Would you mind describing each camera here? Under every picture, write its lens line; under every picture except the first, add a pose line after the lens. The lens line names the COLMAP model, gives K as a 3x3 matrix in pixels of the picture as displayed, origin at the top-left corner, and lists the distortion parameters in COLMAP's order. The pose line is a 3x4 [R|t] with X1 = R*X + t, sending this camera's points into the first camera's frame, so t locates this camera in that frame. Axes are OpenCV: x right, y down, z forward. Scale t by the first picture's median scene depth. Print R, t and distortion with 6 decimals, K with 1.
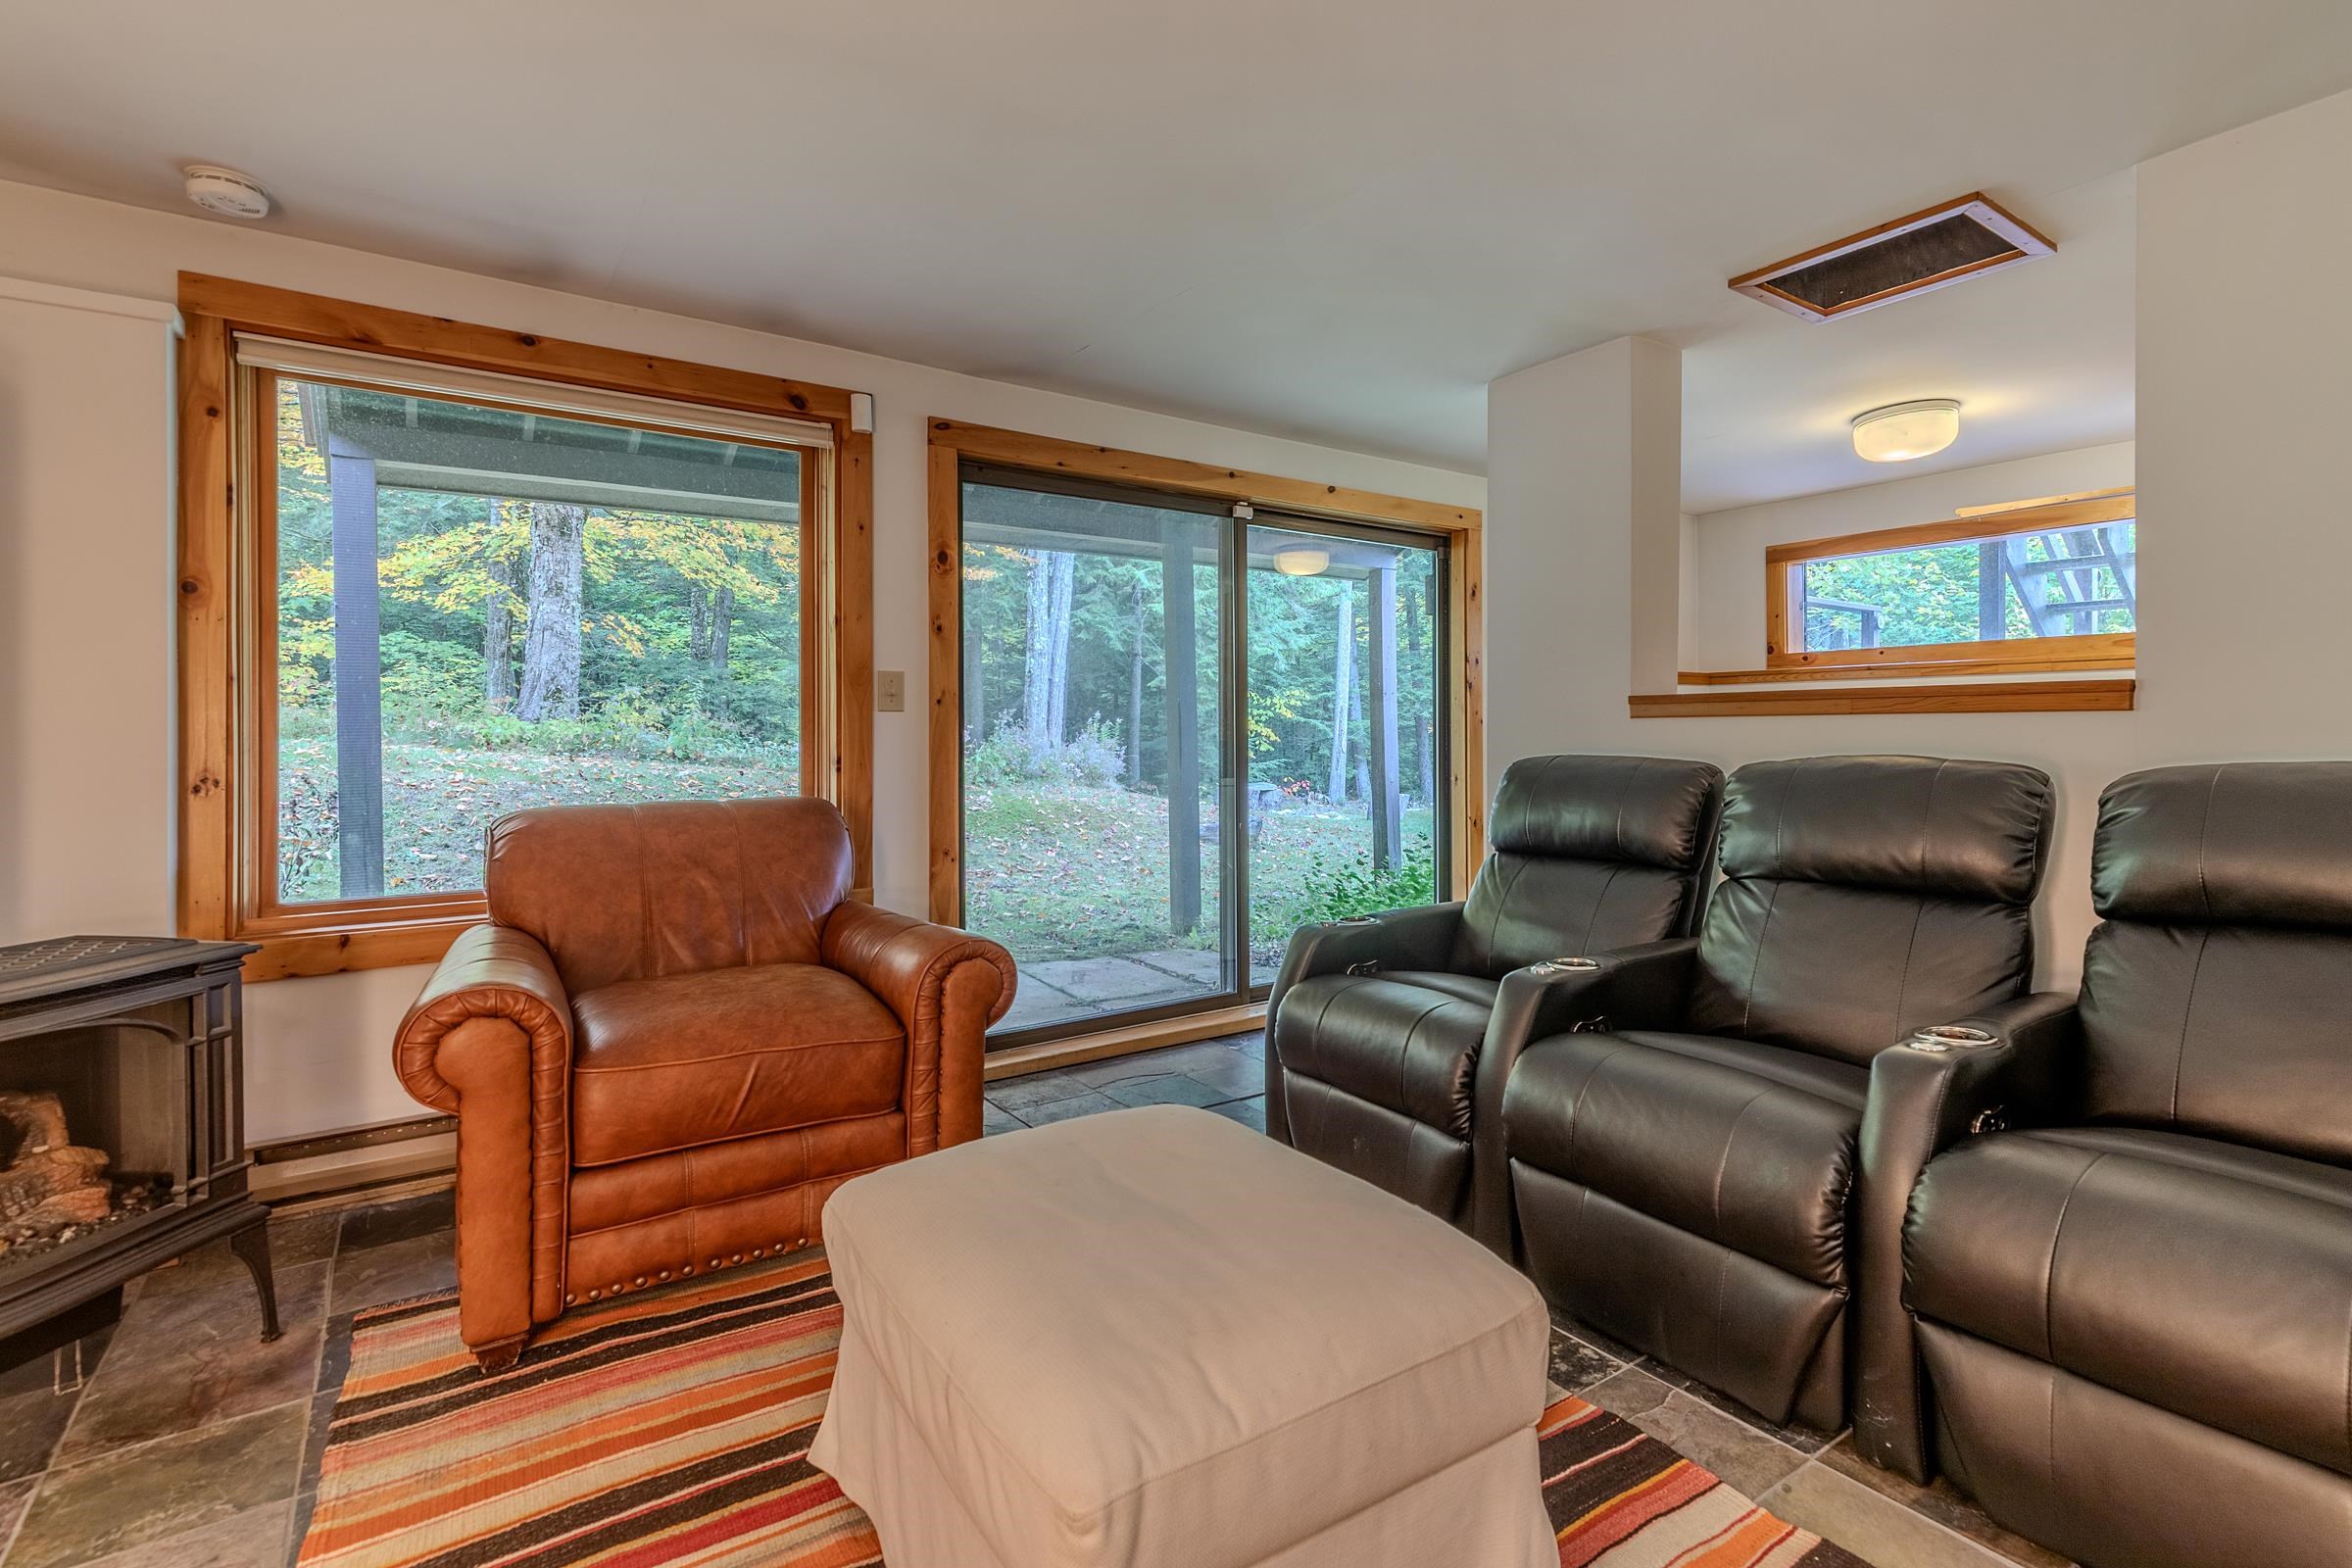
lens RADIAL K [[1112.5, 0, 1206.5], [0, 1112.5, 742.9], [0, 0, 1]] dist [0.011062, -0.000528]
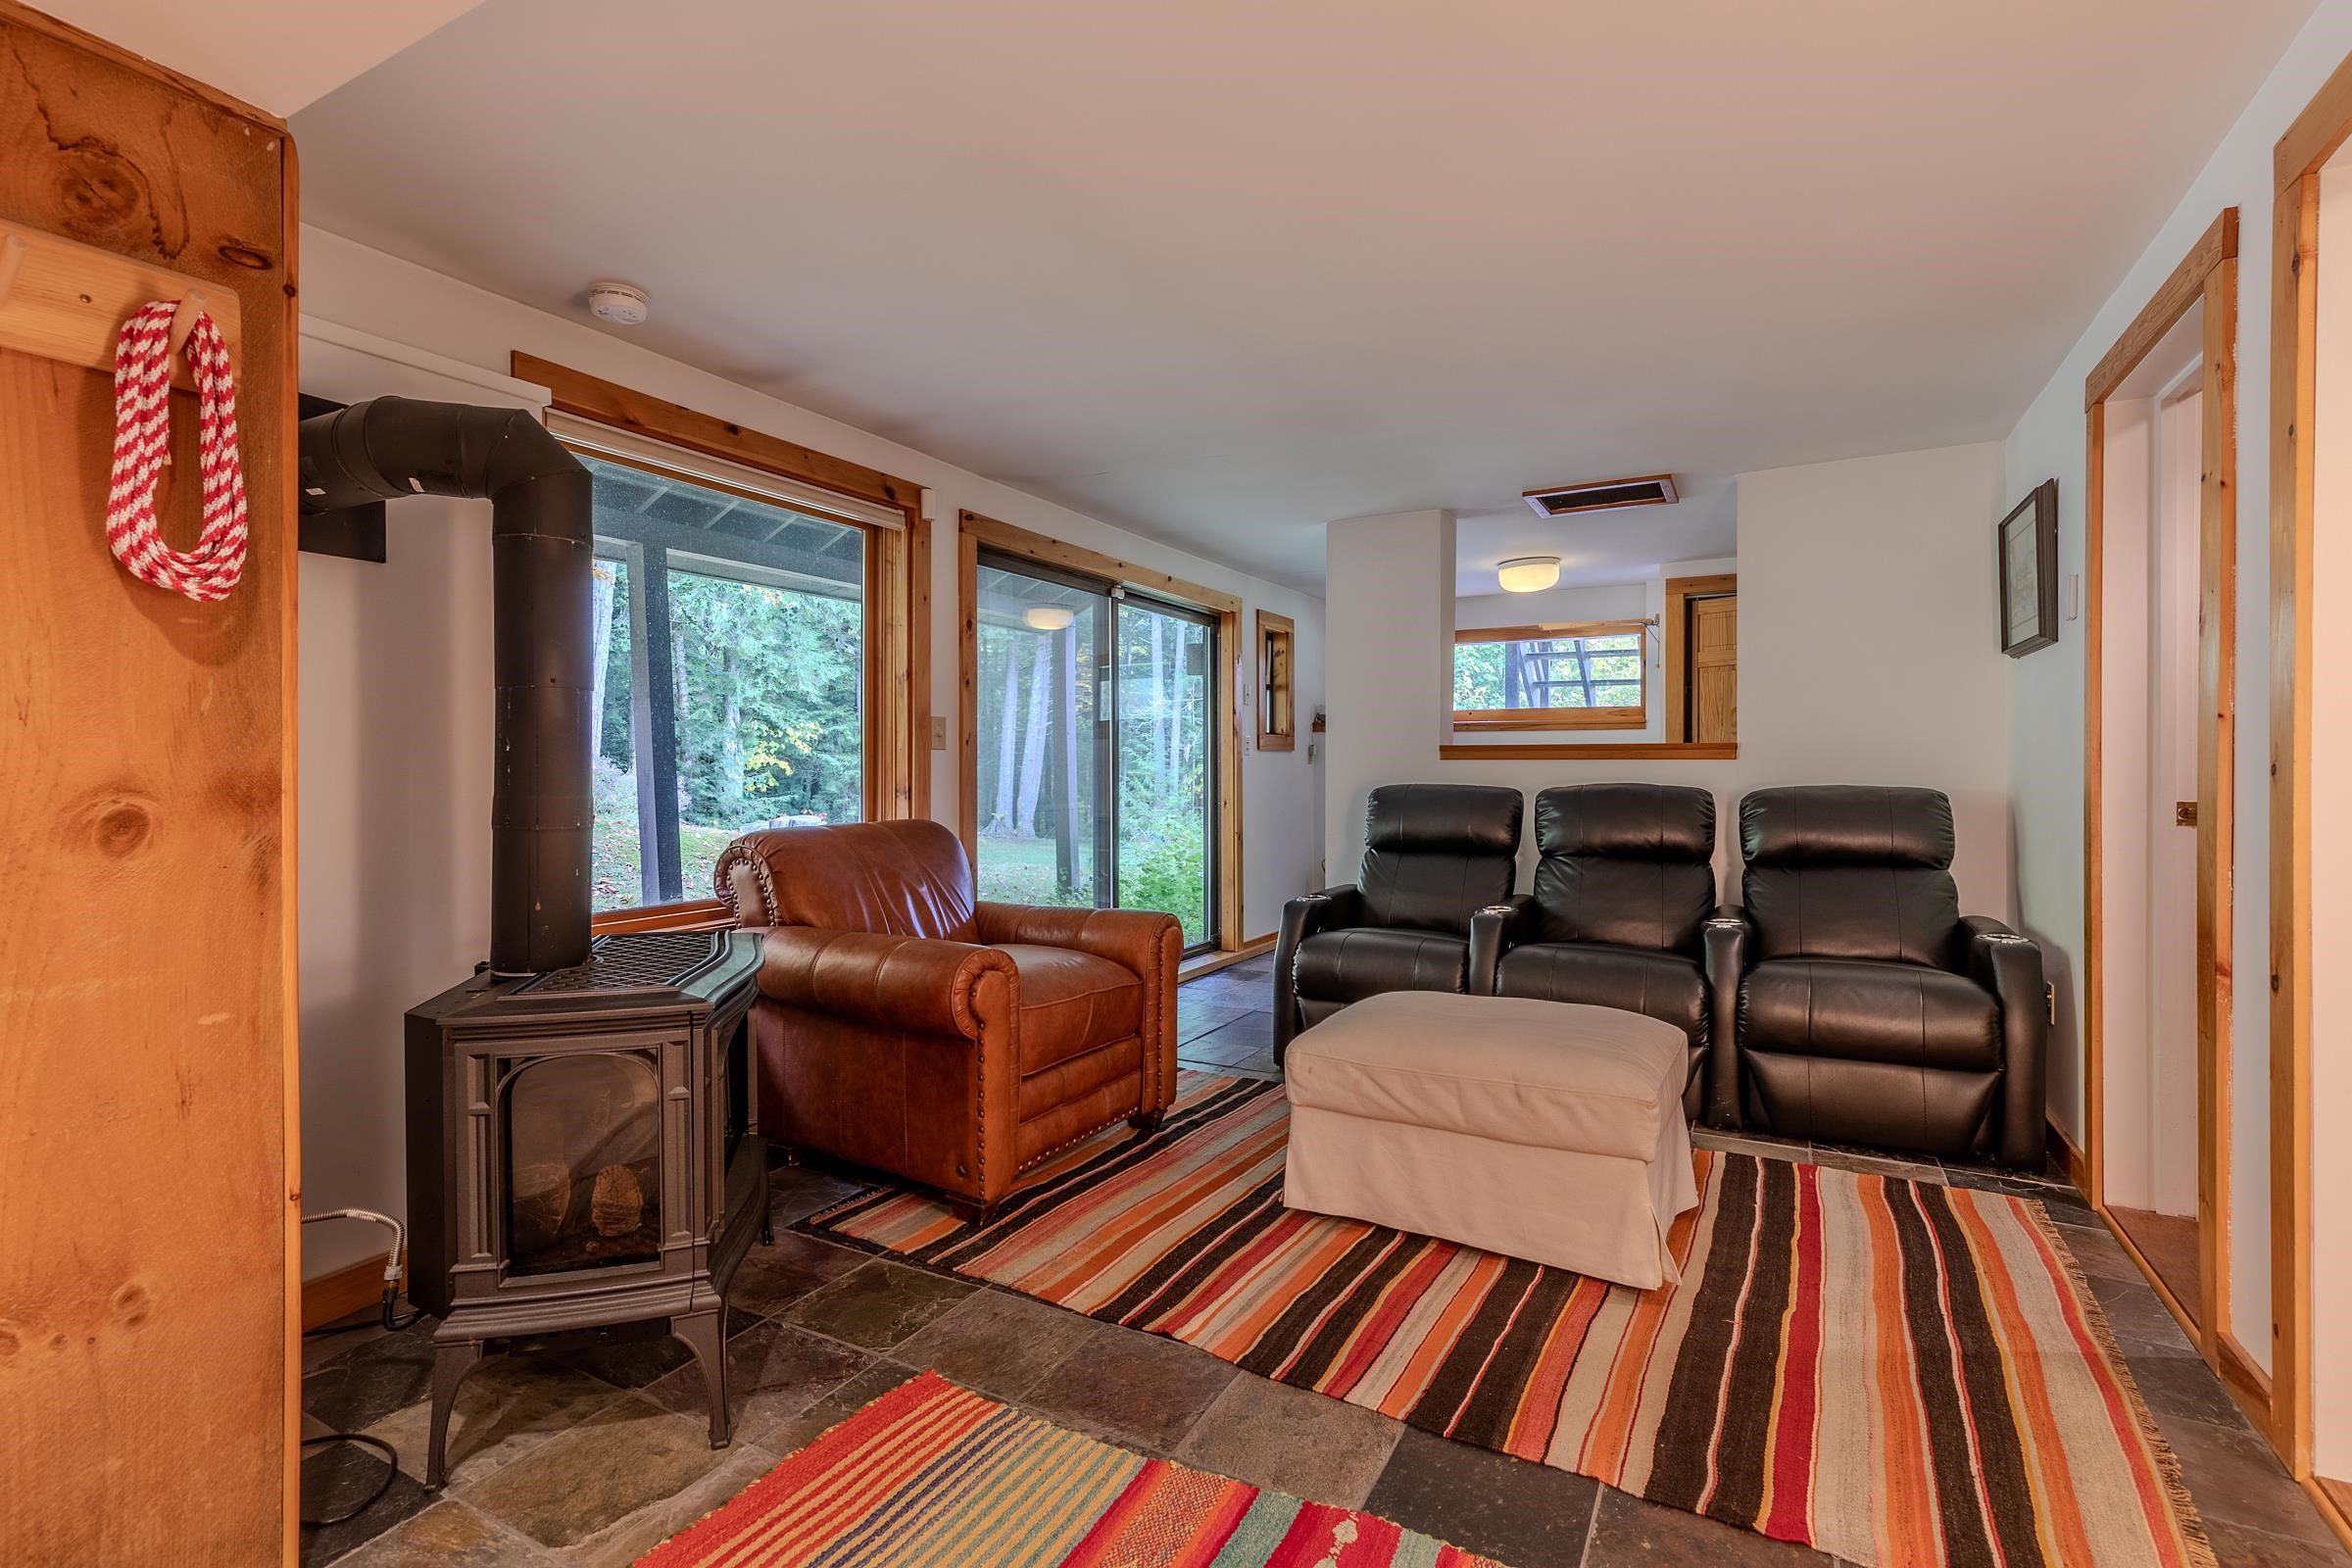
lens RADIAL K [[1078.1, 0, 1171.3], [0, 1078.1, 775.4], [0, 0, 1]] dist [0.008231, -0.000177]
pose [[0.906777, 0.001541, 0.421607, -0.627835], [-0.001145, 0.999999, -0.001192, 0.001663], [-0.421608, 0.000598, 0.906778, -0.202321]]
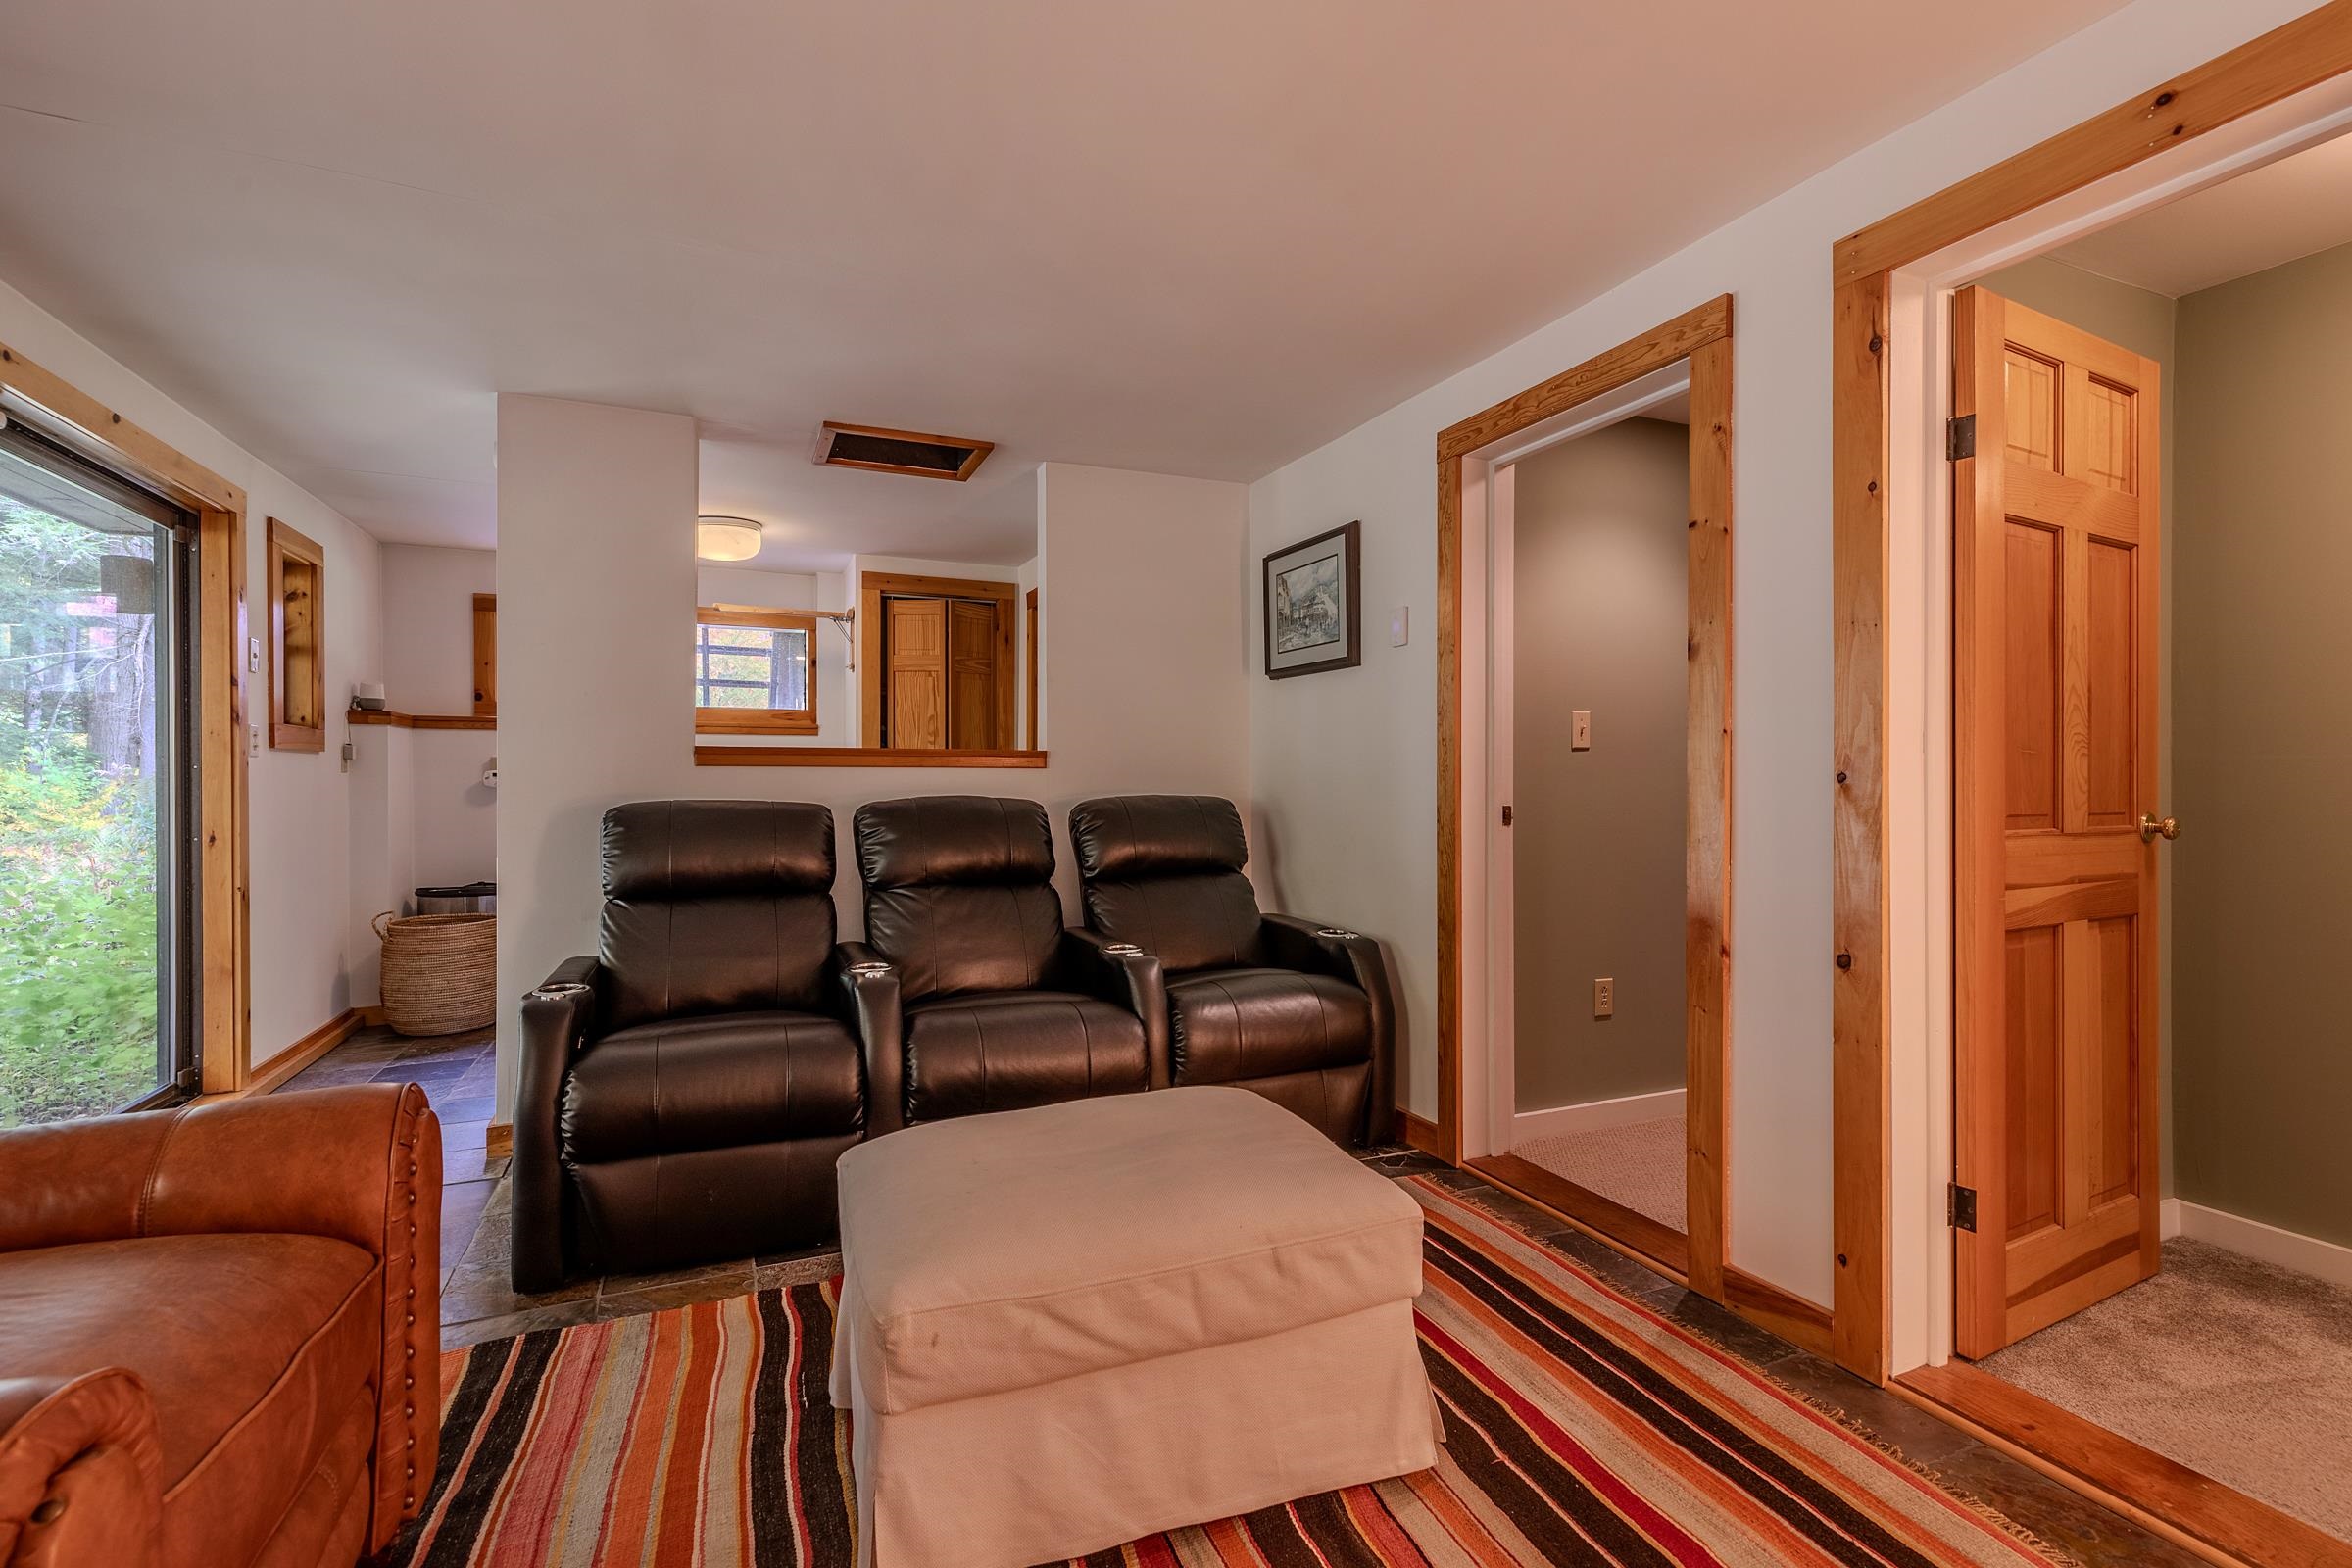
lens RADIAL K [[1078.1, 0, 1235.4], [0, 1078.1, 779.6], [0, 0, 1]] dist [0.008231, -0.000177]
pose [[0.220619, 0.003987, 0.975352, -0.589552], [0.005630, 0.999970, -0.005361, 0.000089], [-0.975344, 0.006674, 0.220590, 0.264794]]
